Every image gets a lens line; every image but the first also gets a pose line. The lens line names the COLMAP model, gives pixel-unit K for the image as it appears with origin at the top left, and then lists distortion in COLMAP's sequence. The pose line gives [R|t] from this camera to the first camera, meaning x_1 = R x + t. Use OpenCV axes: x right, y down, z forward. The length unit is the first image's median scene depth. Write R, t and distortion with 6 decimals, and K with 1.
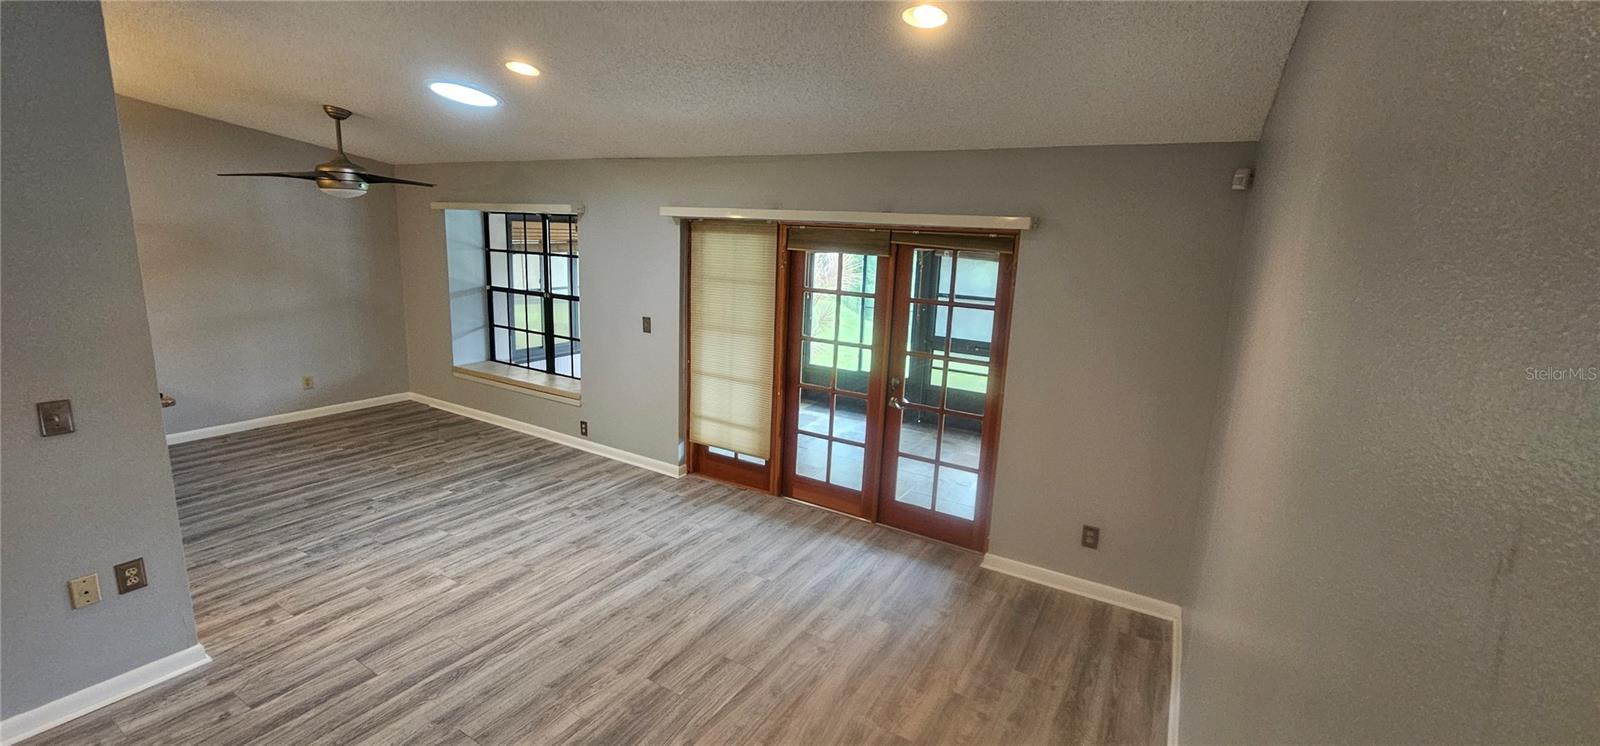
lens RADIAL K [[655.8, 0, 803.3], [0, 655.8, 350.4], [0, 0, 1]] dist [-0.004822, 0.000759]
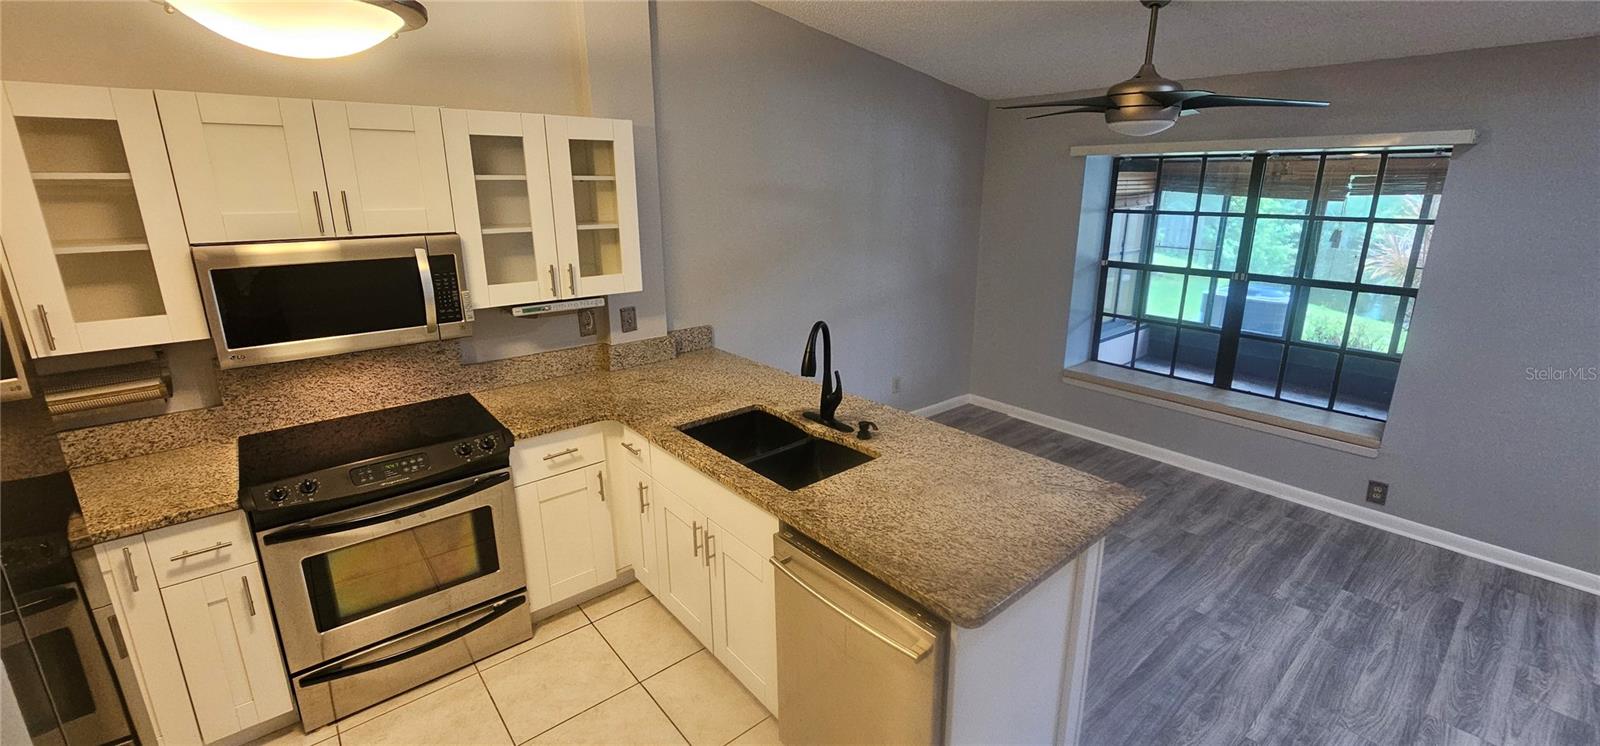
lens RADIAL K [[655.8, 0, 808.3], [0, 655.8, 349.8], [0, 0, 1]] dist [-0.004822, 0.000759]
pose [[0.944672, 0.044372, -0.325002, -0.782417], [-0.022409, 0.997224, 0.071012, -0.061879], [0.327251, -0.059800, 0.943043, 0.274261]]
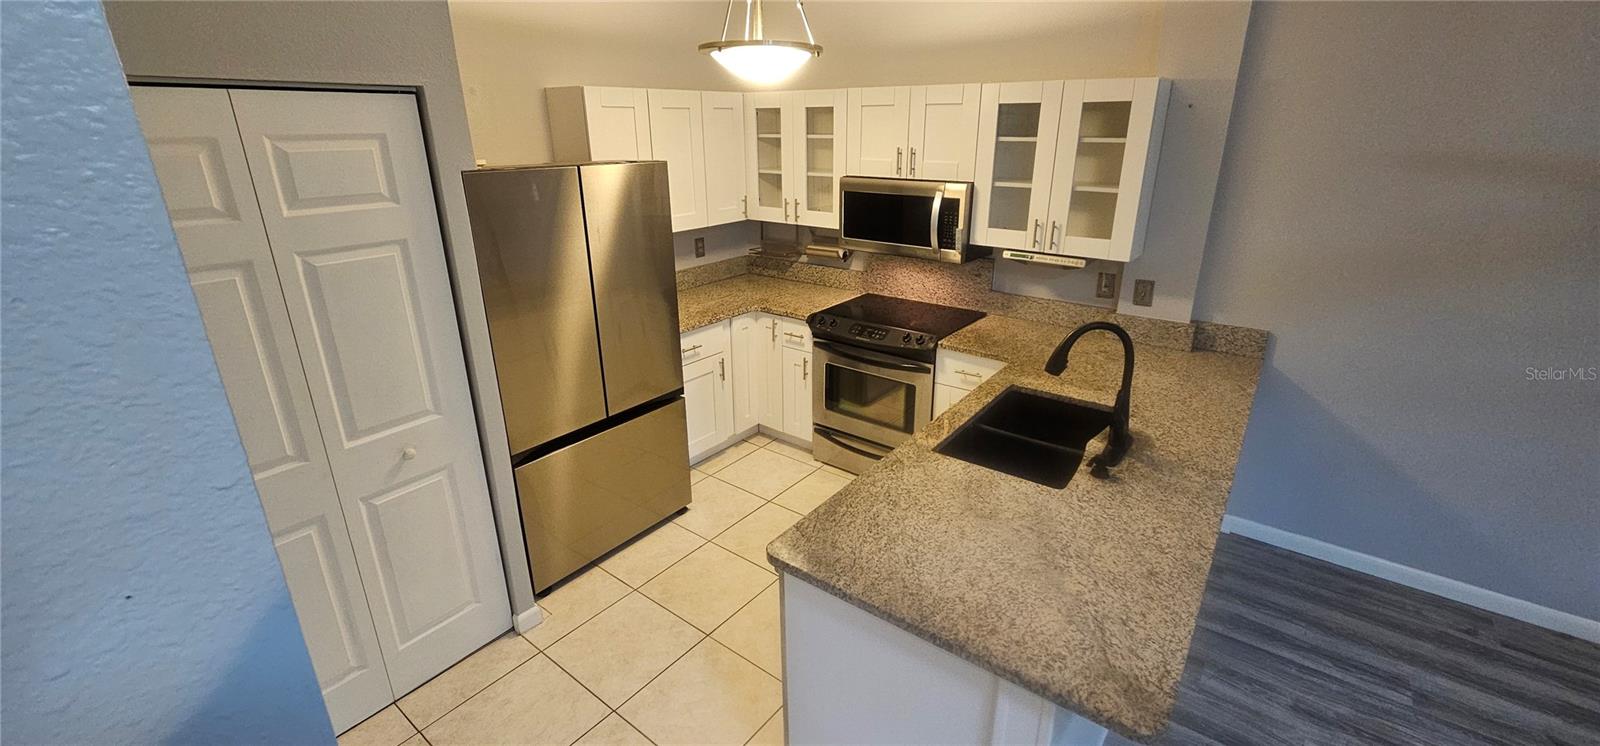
lens RADIAL K [[655.8, 0, 806.4], [0, 655.8, 354.0], [0, 0, 1]] dist [-0.004822, 0.000759]
pose [[-0.118857, 0.289735, -0.949698, -0.507880], [-0.179738, 0.934398, 0.307562, -0.124570], [0.976508, 0.207253, -0.058984, 0.597709]]
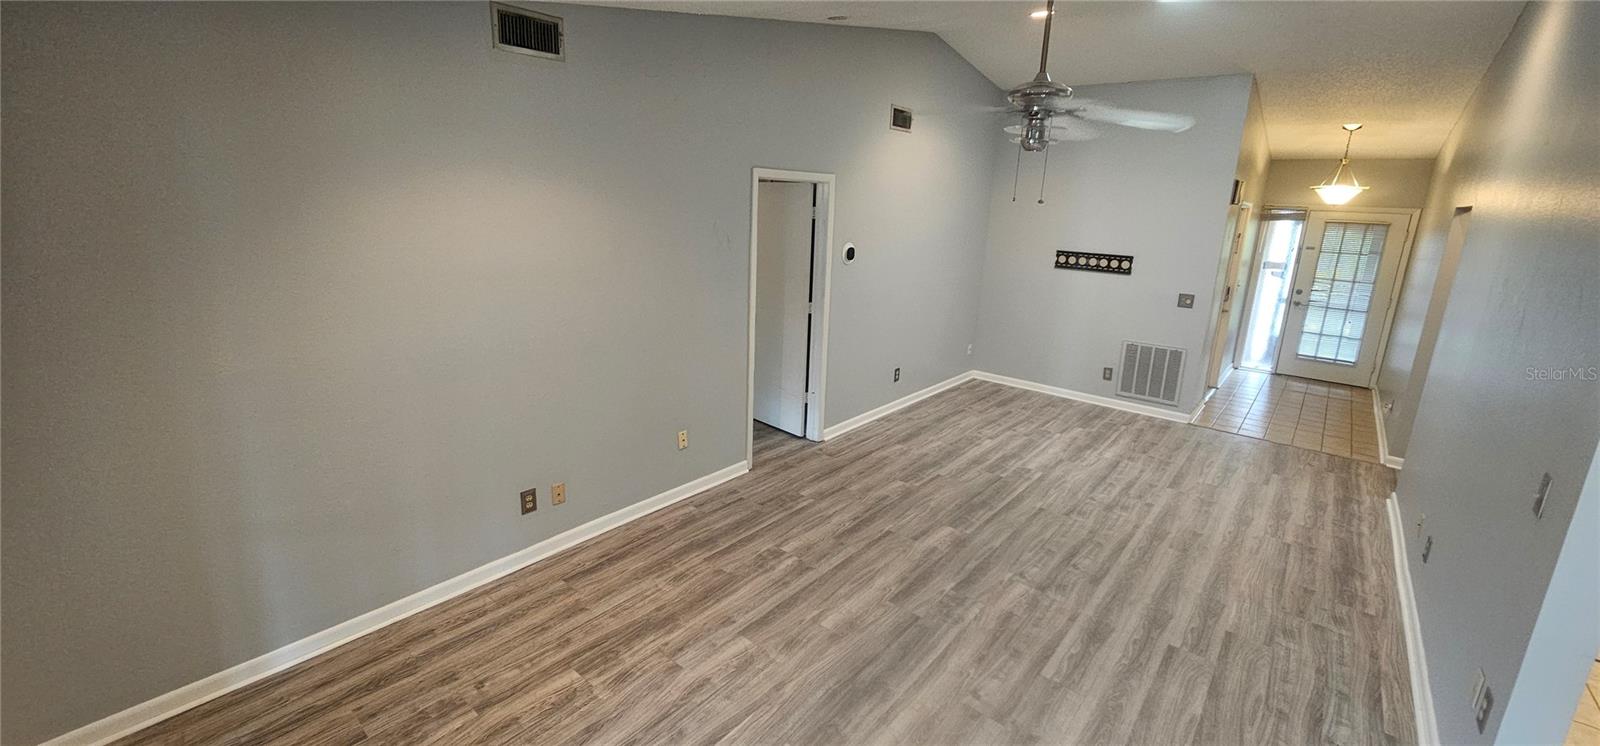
lens RADIAL K [[655.8, 0, 803.0], [0, 655.8, 354.2], [0, 0, 1]] dist [-0.004822, 0.000759]
pose [[-0.986024, -0.110565, 0.124624, -0.150768], [-0.050638, 0.911549, 0.408061, -0.174230], [-0.158718, 0.396048, -0.904408, 0.915266]]
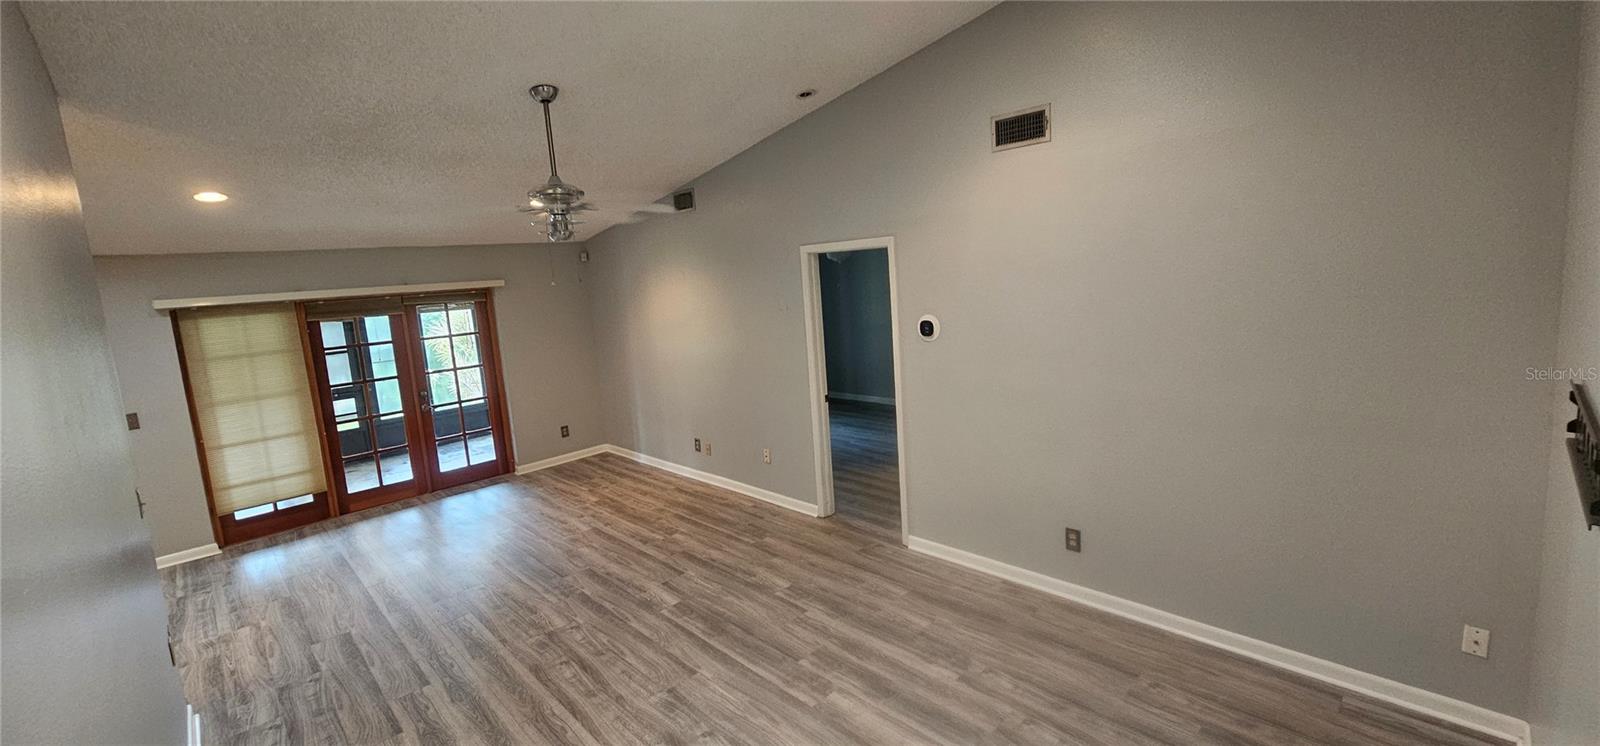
lens RADIAL K [[655.8, 0, 807.2], [0, 655.8, 354.3], [0, 0, 1]] dist [-0.004822, 0.000759]
pose [[0.259927, -0.184321, 0.947873, -0.949307], [0.254864, 0.959900, 0.116771, 0.008060], [-0.931387, 0.211227, 0.296481, -0.265510]]
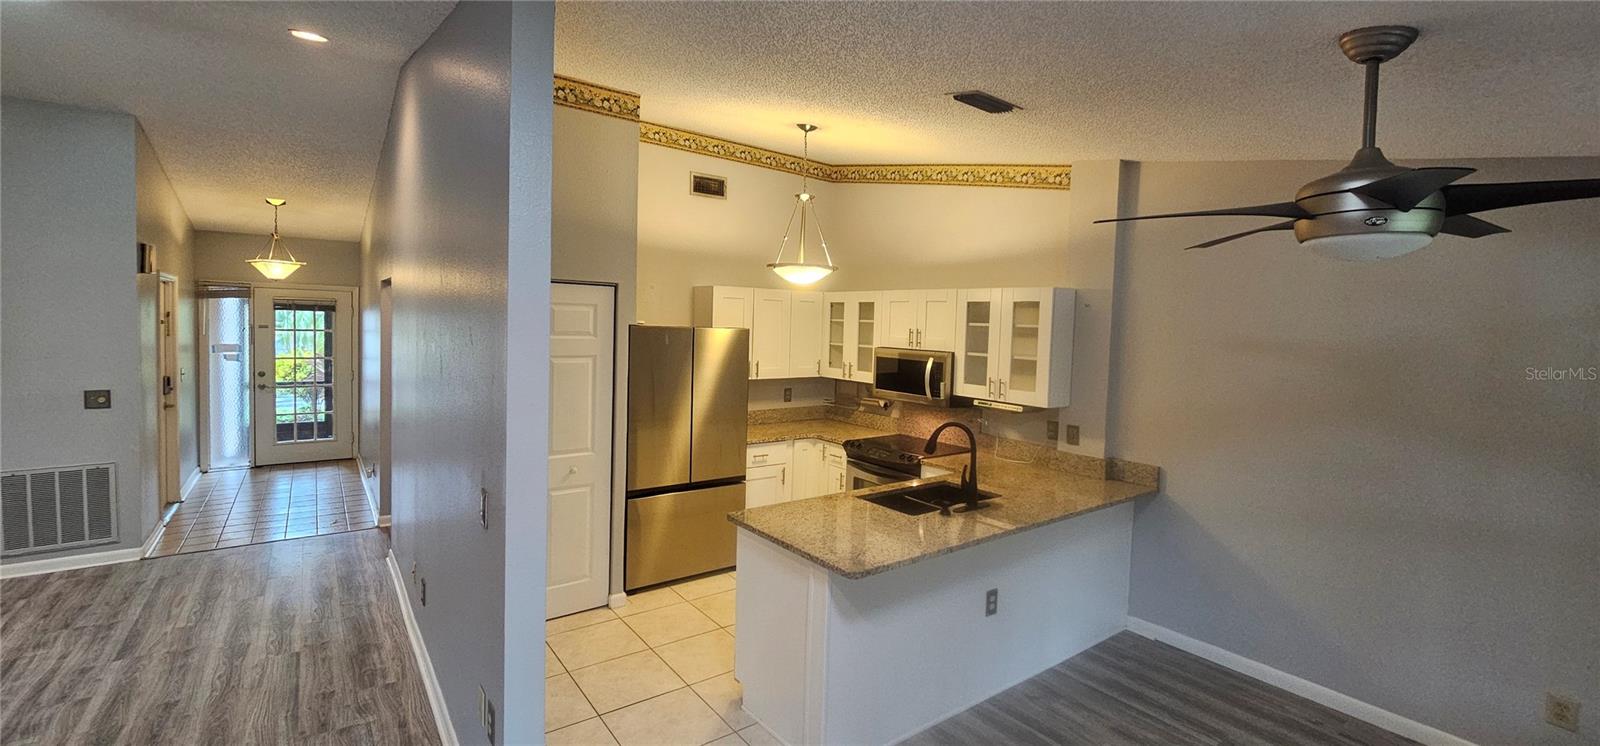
lens RADIAL K [[655.8, 0, 807.6], [0, 655.8, 352.8], [0, 0, 1]] dist [-0.004822, 0.000759]
pose [[-0.372455, -0.010531, -0.927990, -0.224515], [-0.212786, 0.974266, 0.074347, -0.139342], [0.903327, 0.225154, -0.365112, 0.853737]]
